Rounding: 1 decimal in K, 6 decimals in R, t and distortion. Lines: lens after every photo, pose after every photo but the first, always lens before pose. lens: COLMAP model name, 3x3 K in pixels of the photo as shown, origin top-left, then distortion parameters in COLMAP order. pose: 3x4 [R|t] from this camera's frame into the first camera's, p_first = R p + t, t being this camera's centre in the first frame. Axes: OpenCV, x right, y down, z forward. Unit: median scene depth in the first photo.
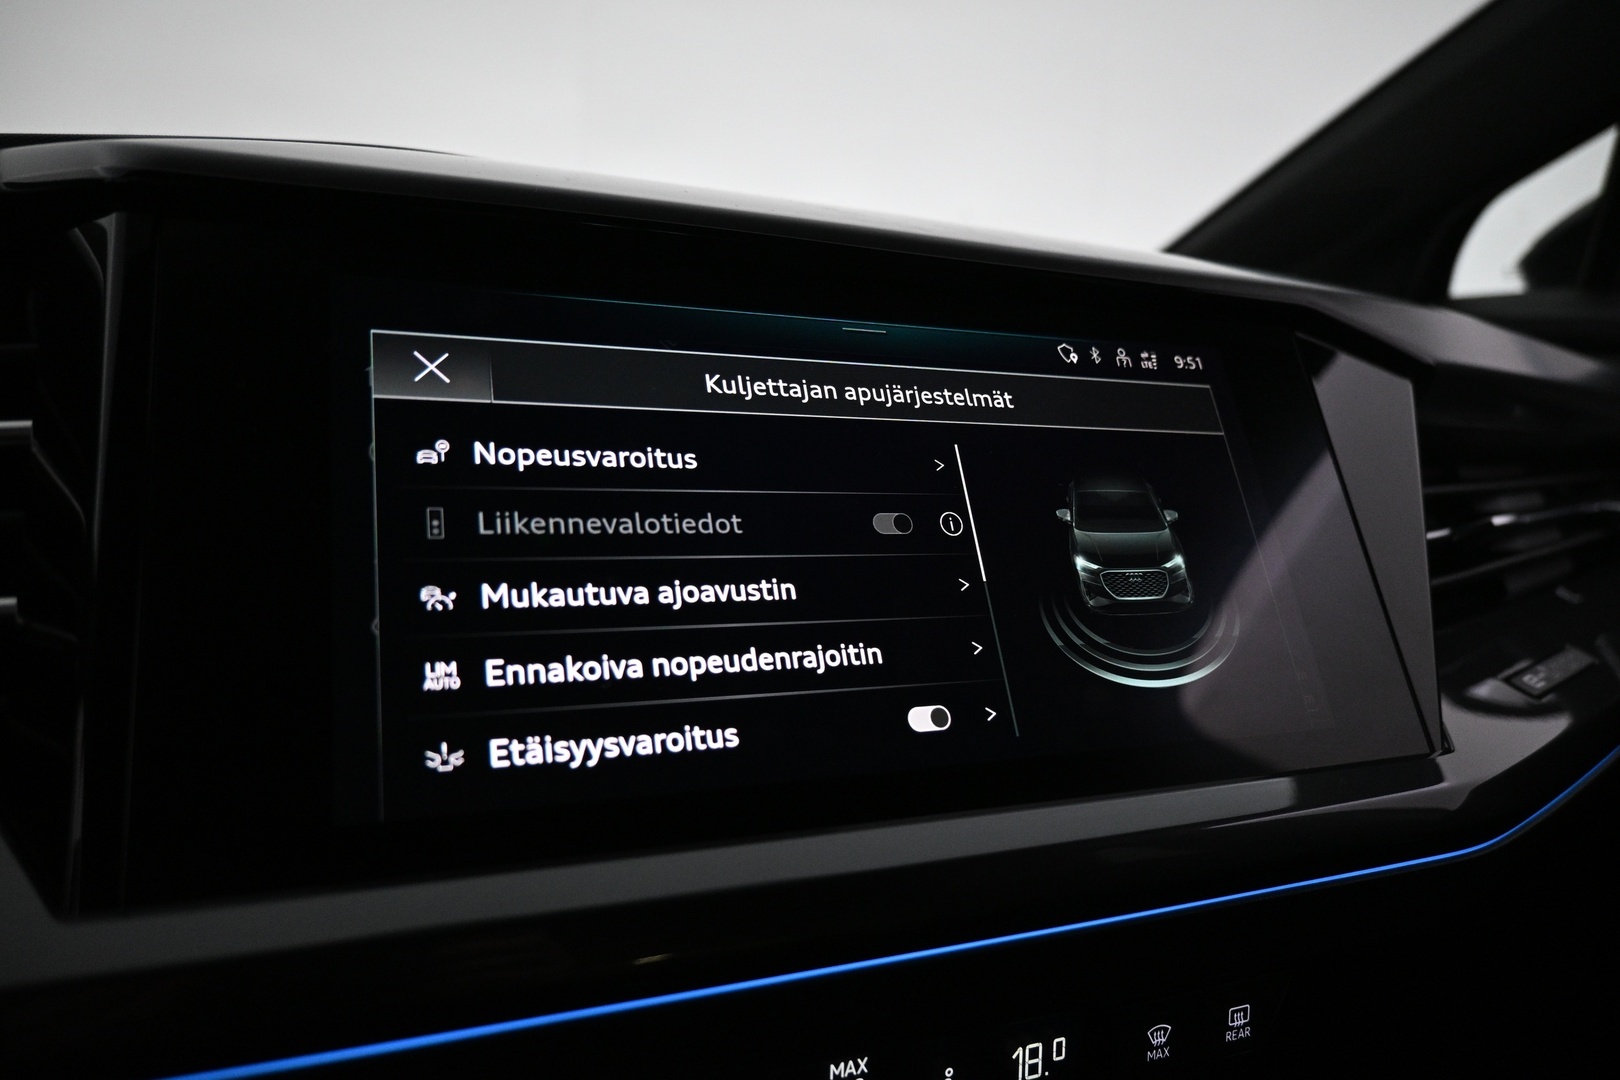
lens RADIAL K [[1089.9, 0, 803.4], [0, 1089.9, 544.8], [0, 0, 1]] dist [0.003468, 0.000960]
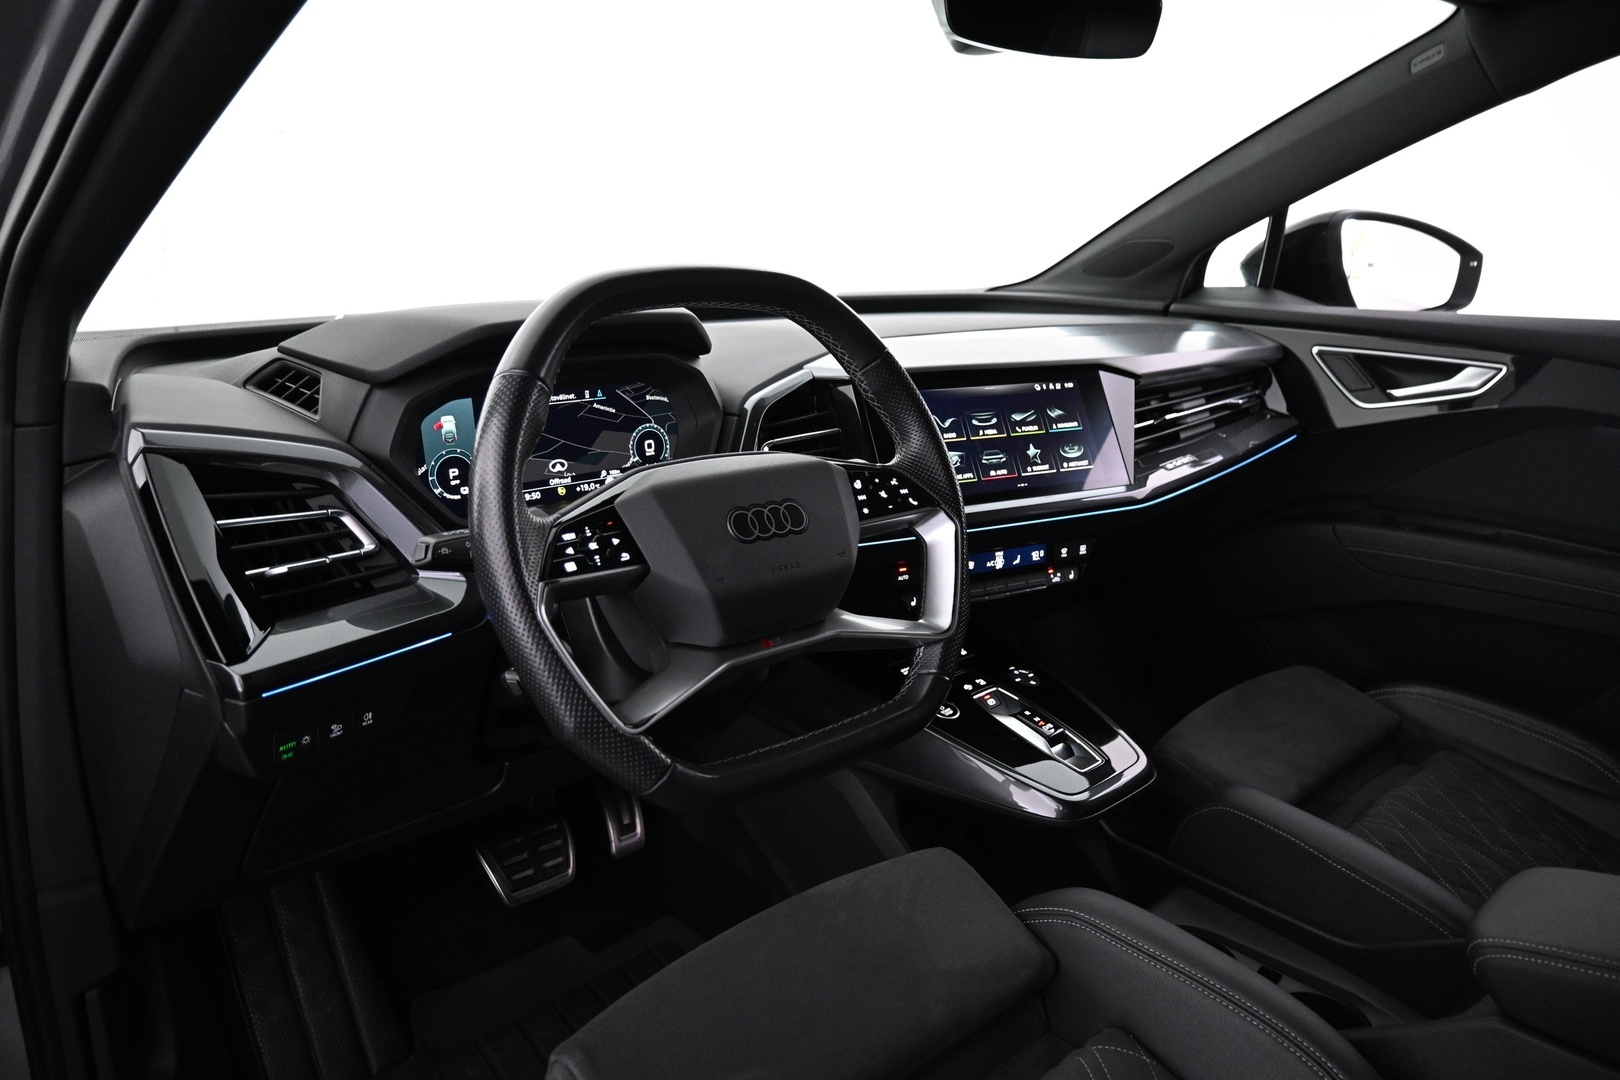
lens RADIAL K [[1089.9, 0, 803.4], [0, 1089.9, 544.8], [0, 0, 1]] dist [0.003468, 0.000960]
pose [[0.995820, -0.066099, 0.063028, -0.873169], [0.057358, 0.989638, 0.131630, -0.177557], [-0.071075, -0.127465, 0.989293, -2.864401]]
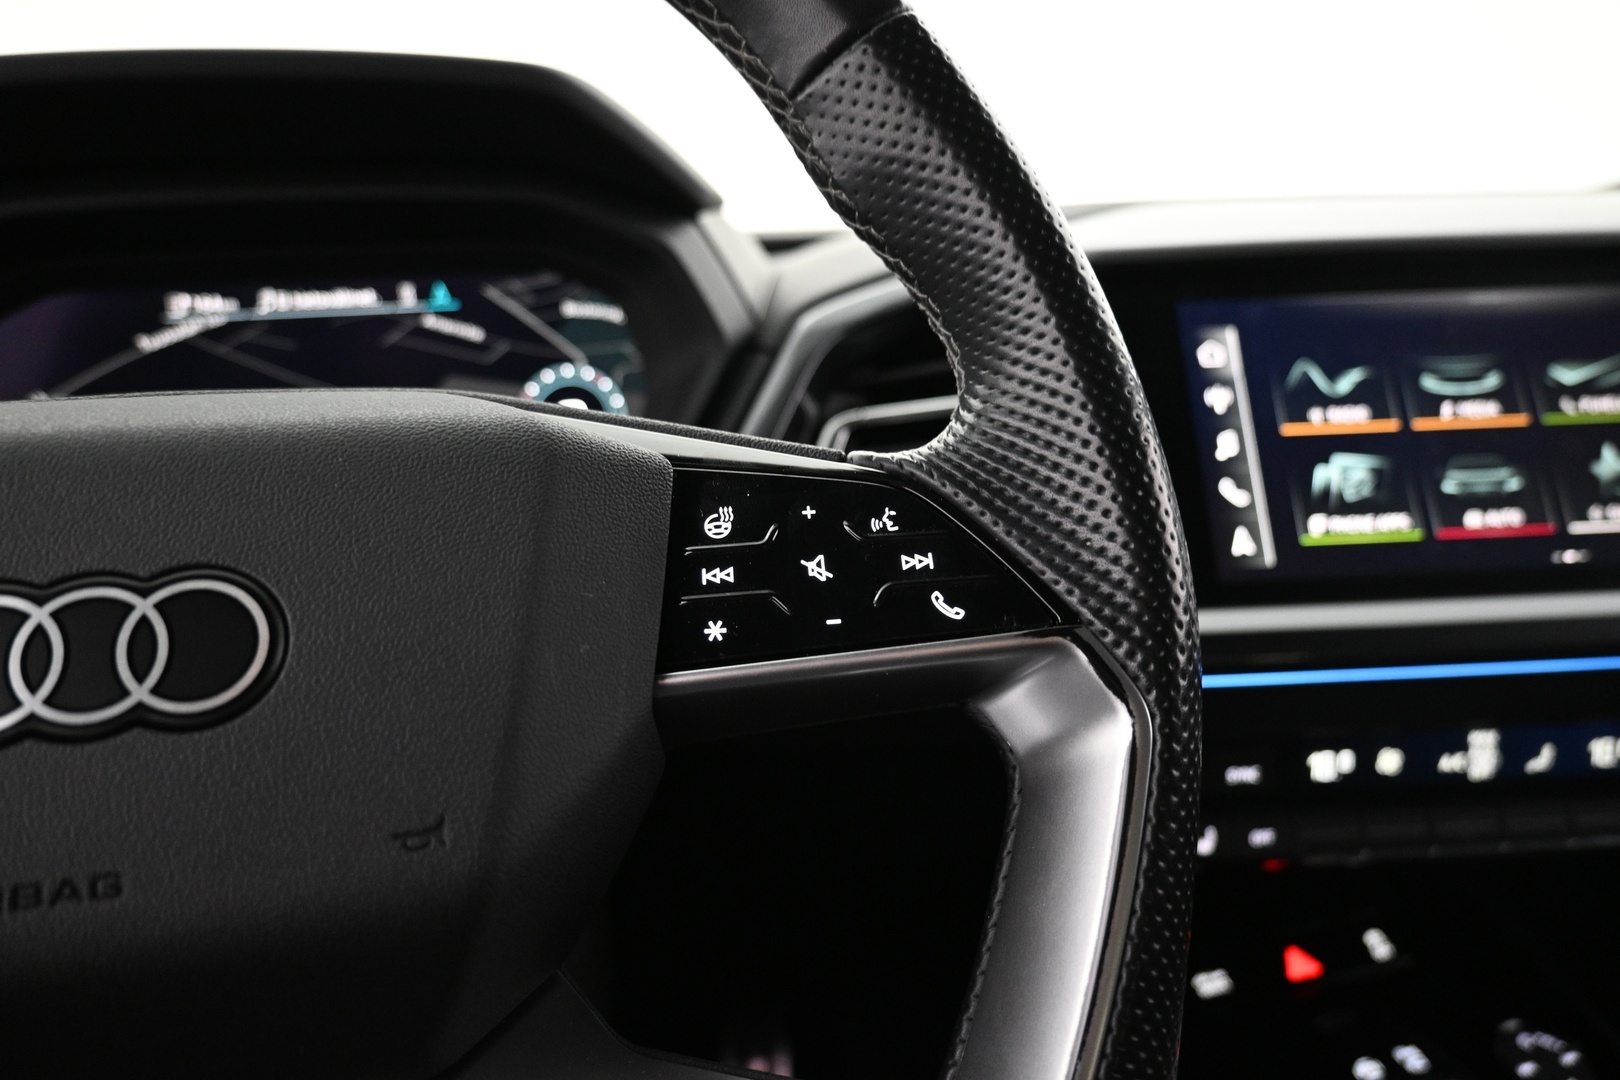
lens RADIAL K [[1120.5, 0, 800.4], [0, 1120.5, 546.4], [0, 0, 1]] dist [-0.006053, 0.000977]
pose [[0.926791, 0.000567, -0.375578, -0.238248], [0.033291, 0.995939, 0.083653, -0.005764], [0.374100, -0.090032, 0.923008, -0.823151]]
